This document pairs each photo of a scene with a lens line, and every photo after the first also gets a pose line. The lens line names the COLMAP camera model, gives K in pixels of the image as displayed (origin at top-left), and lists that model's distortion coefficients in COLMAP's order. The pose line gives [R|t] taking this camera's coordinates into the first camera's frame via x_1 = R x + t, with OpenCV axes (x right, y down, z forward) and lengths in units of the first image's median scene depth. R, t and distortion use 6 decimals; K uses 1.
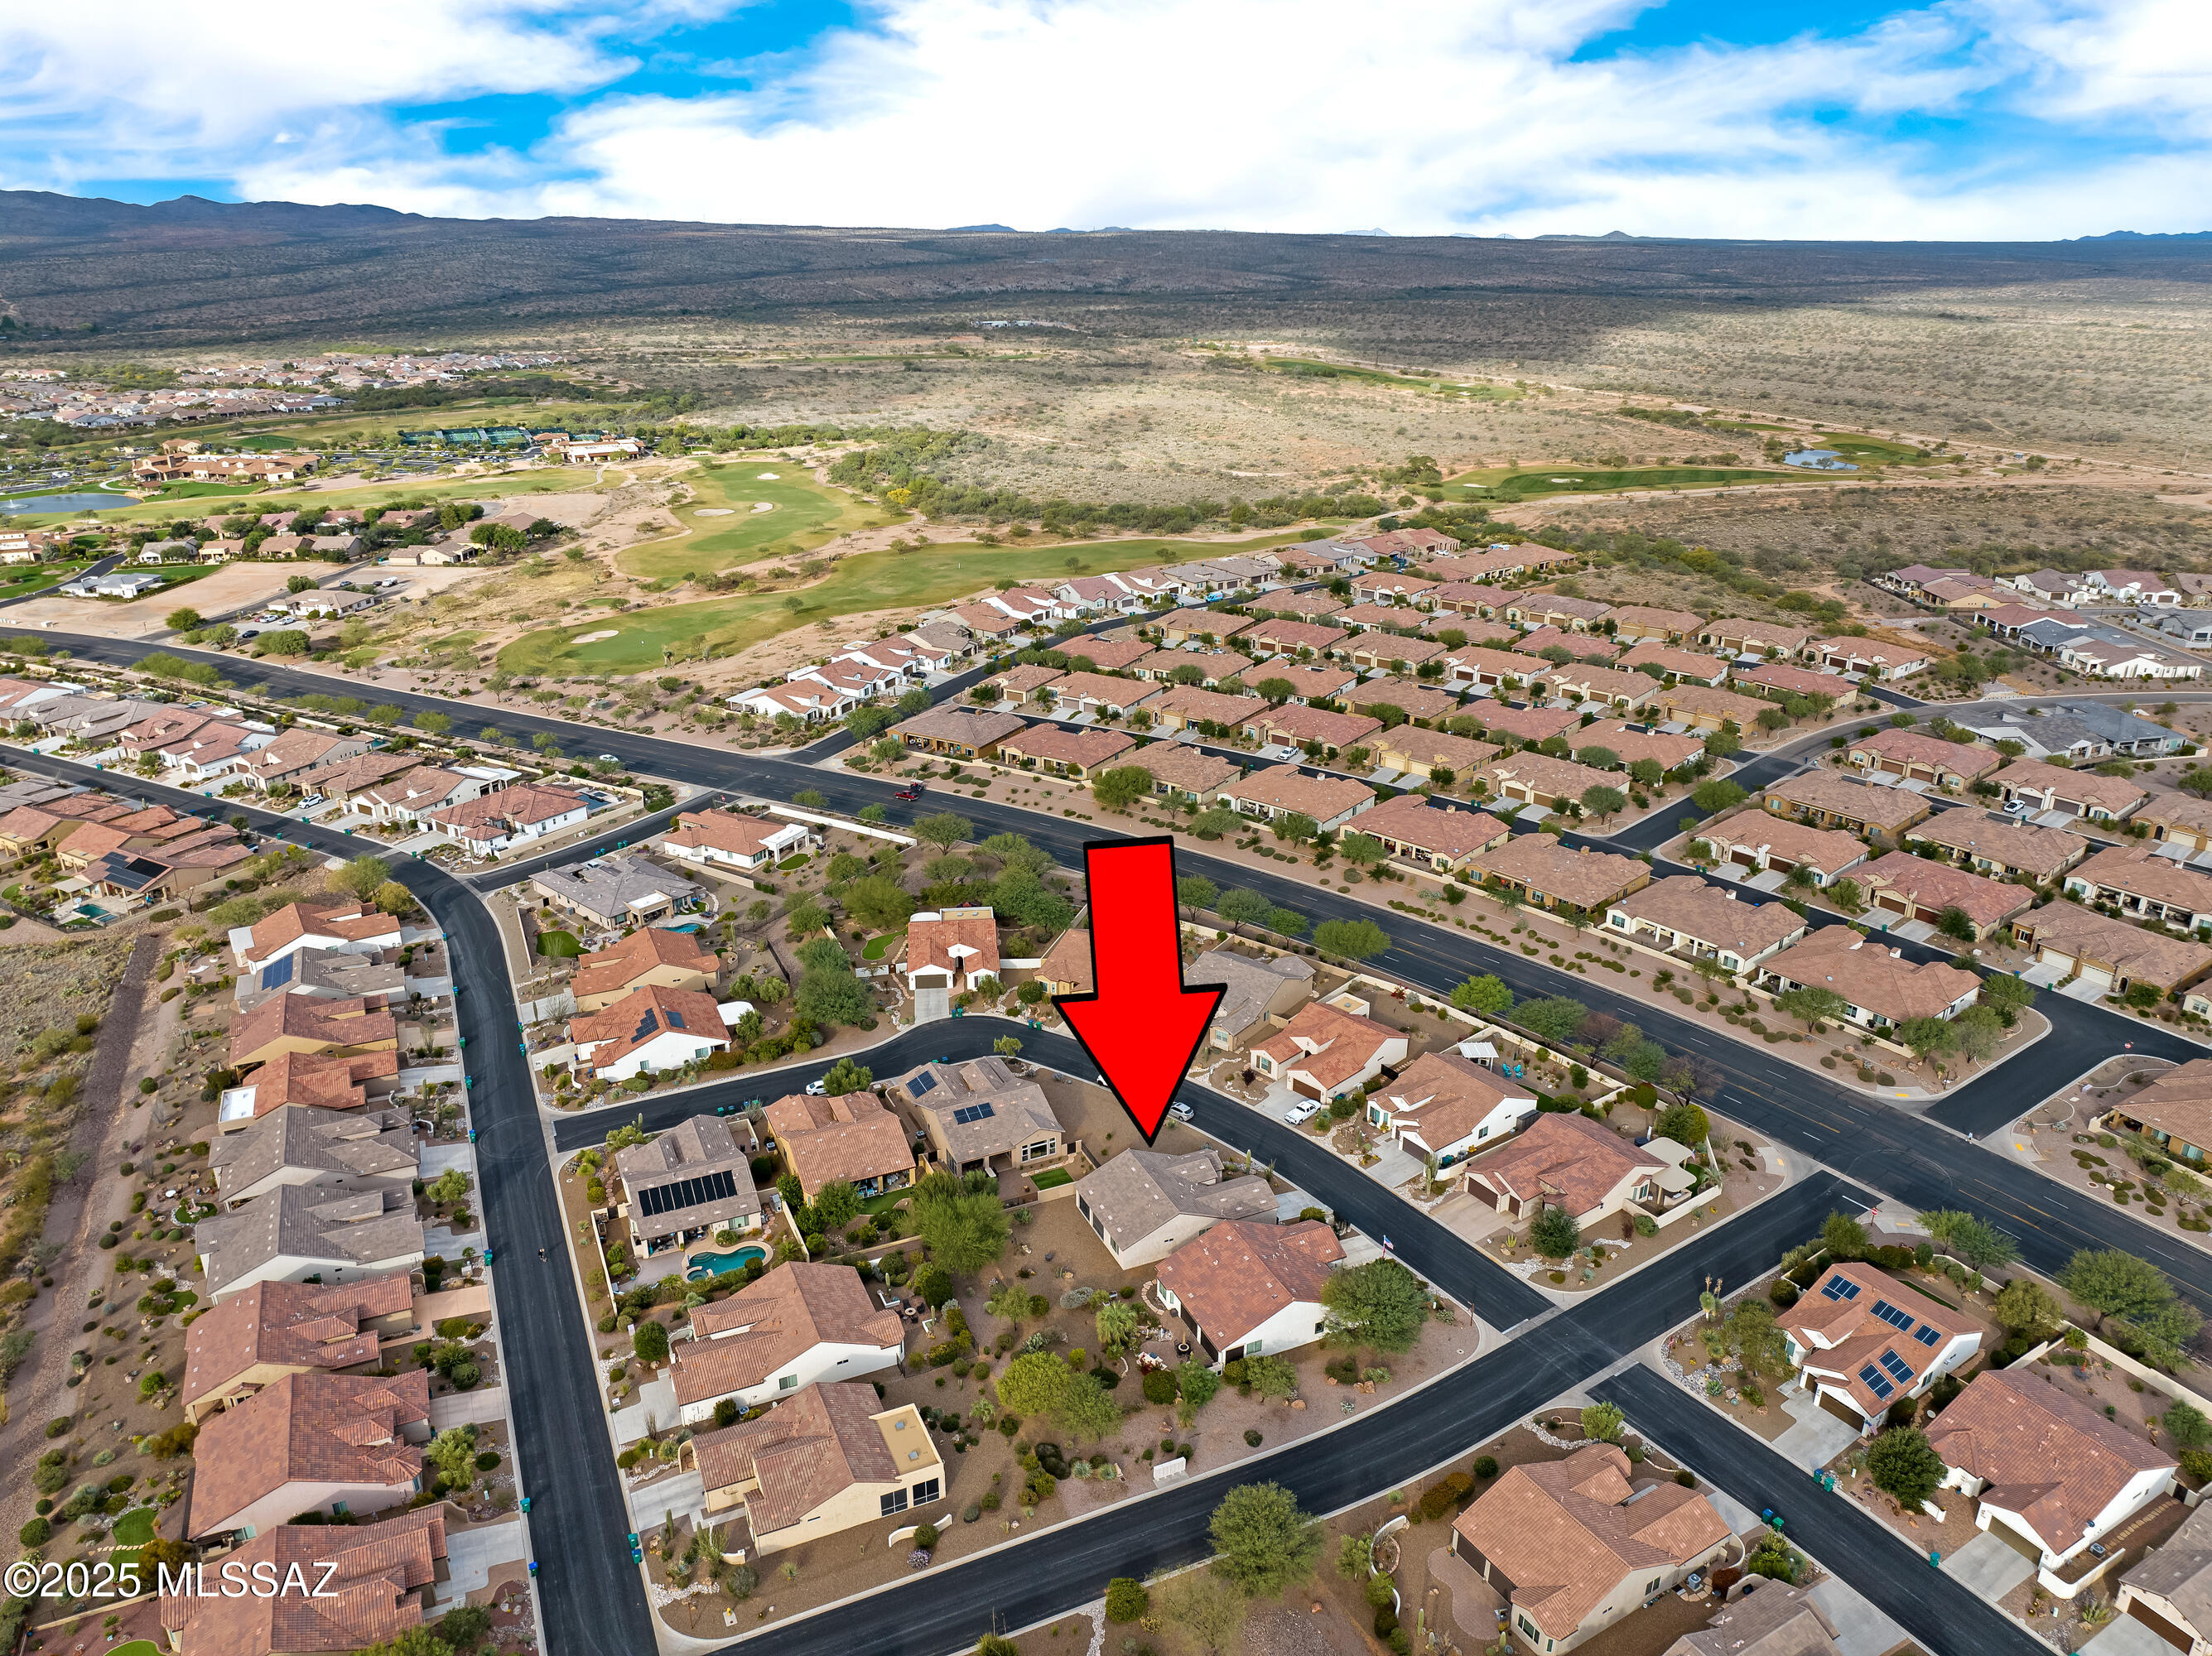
lens RADIAL K [[1562.8, 0, 1098.2], [0, 1562.8, 819.0], [0, 0, 1]] dist [-0.035091, -0.001235]
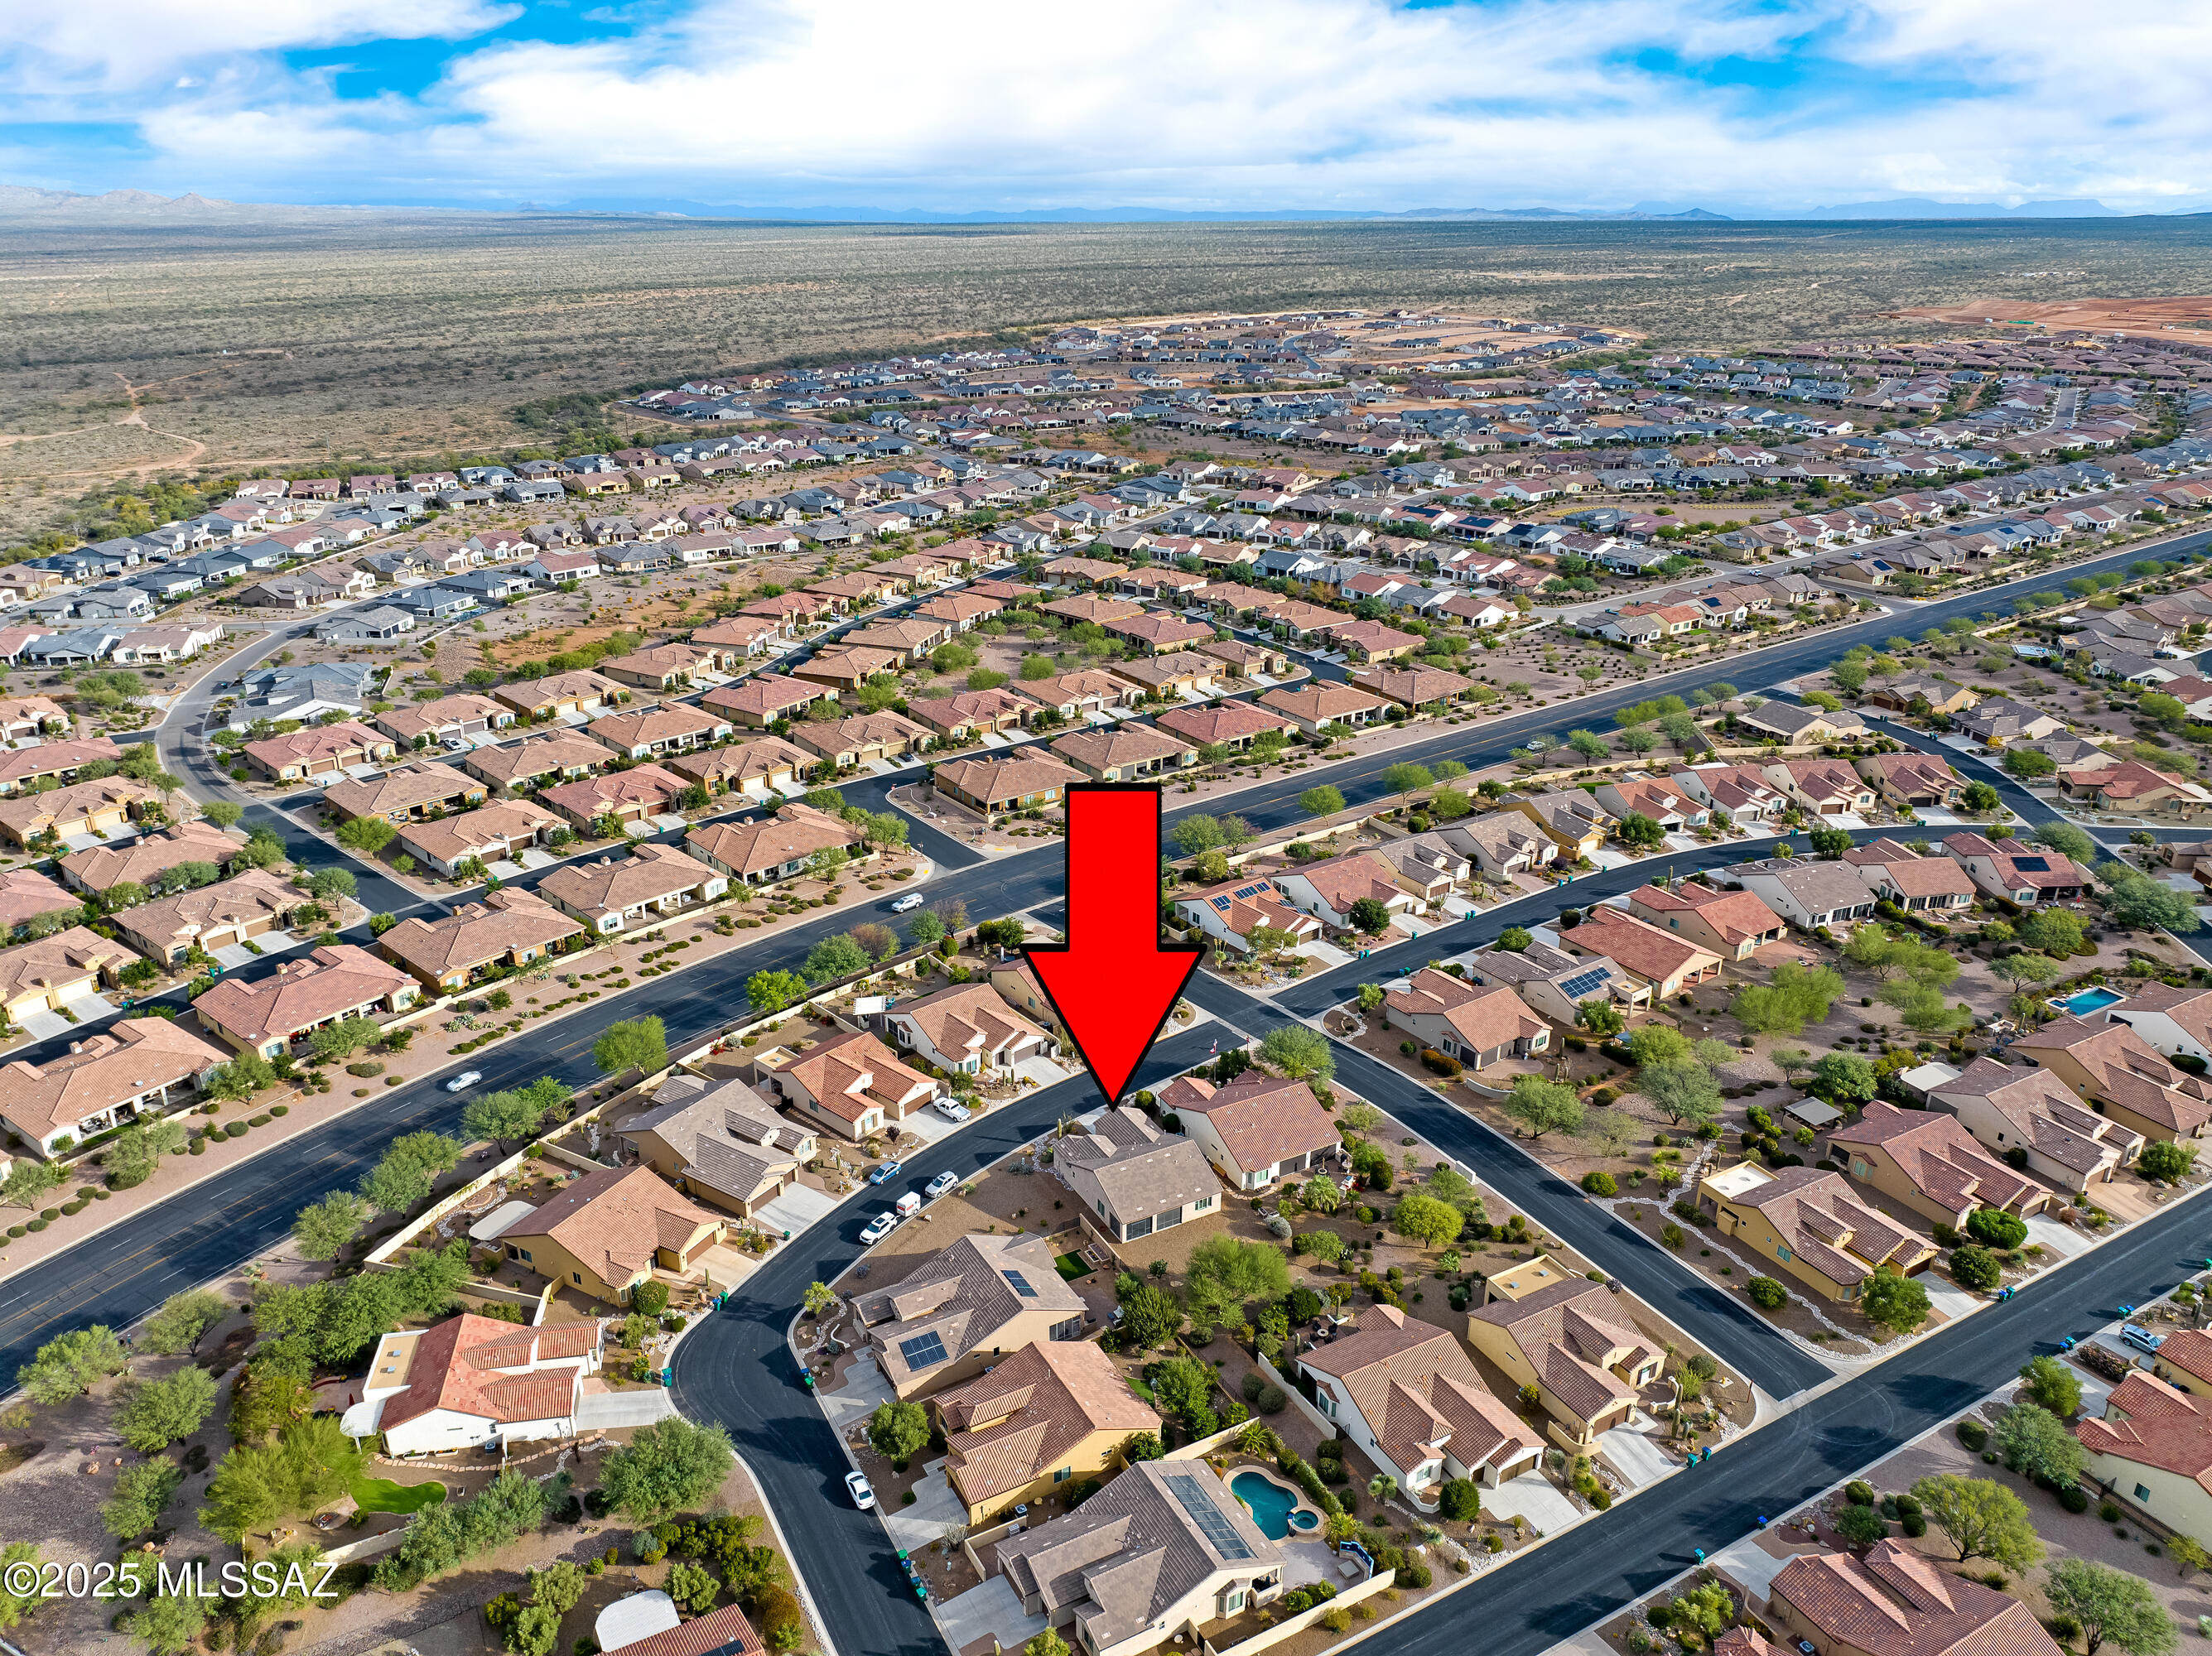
lens RADIAL K [[1562.8, 0, 1100.9], [0, 1562.8, 833.9], [0, 0, 1]] dist [-0.035091, -0.001235]
pose [[-0.074554, -0.376647, 0.923352, -0.844217], [0.360738, 0.853036, 0.377091, -0.353260], [-0.929683, 0.361202, 0.072274, 0.881958]]
